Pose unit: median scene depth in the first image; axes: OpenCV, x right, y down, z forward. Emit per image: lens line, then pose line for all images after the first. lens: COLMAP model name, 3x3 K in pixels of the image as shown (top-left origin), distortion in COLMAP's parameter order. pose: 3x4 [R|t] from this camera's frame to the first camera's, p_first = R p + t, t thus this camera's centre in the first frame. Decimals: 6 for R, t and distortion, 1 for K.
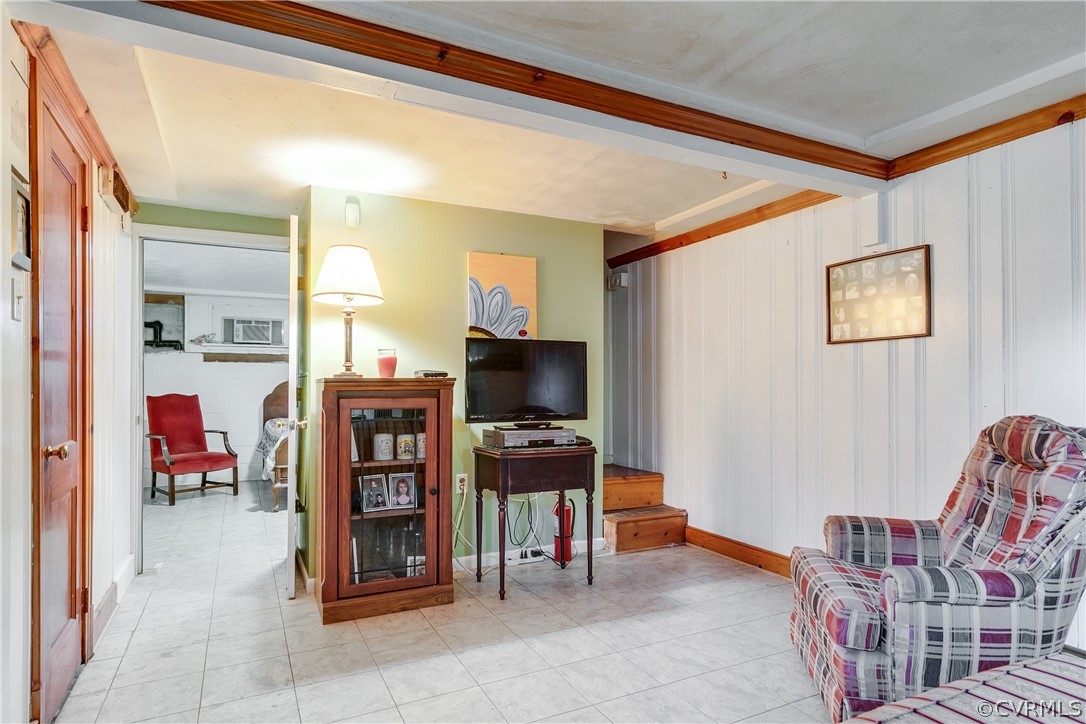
lens RADIAL K [[620.0, 0, 577.7], [0, 620.0, 378.8], [0, 0, 1]] dist [0.004690, -0.002333]
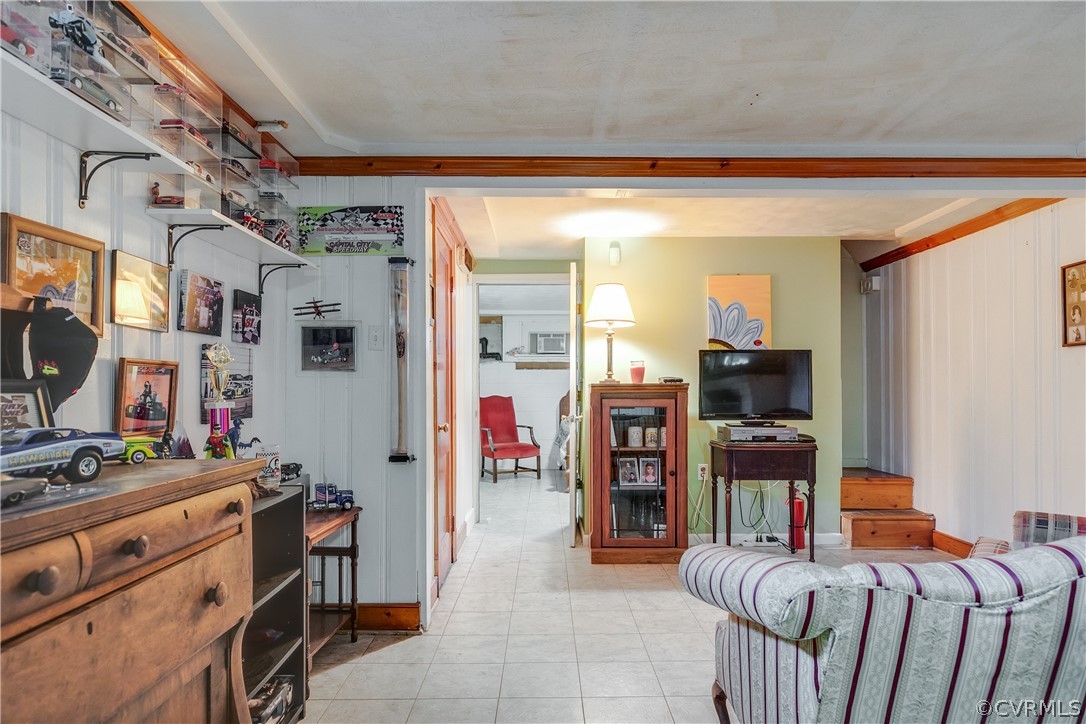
lens RADIAL K [[659.6, 0, 543.2], [0, 659.6, 367.1], [0, 0, 1]] dist [-0.008976, -0.002253]
pose [[0.877185, -0.015533, -0.479902, 0.159870], [0.004845, 0.999712, -0.023502, -0.003216], [0.480129, 0.018290, 0.877007, -0.265506]]
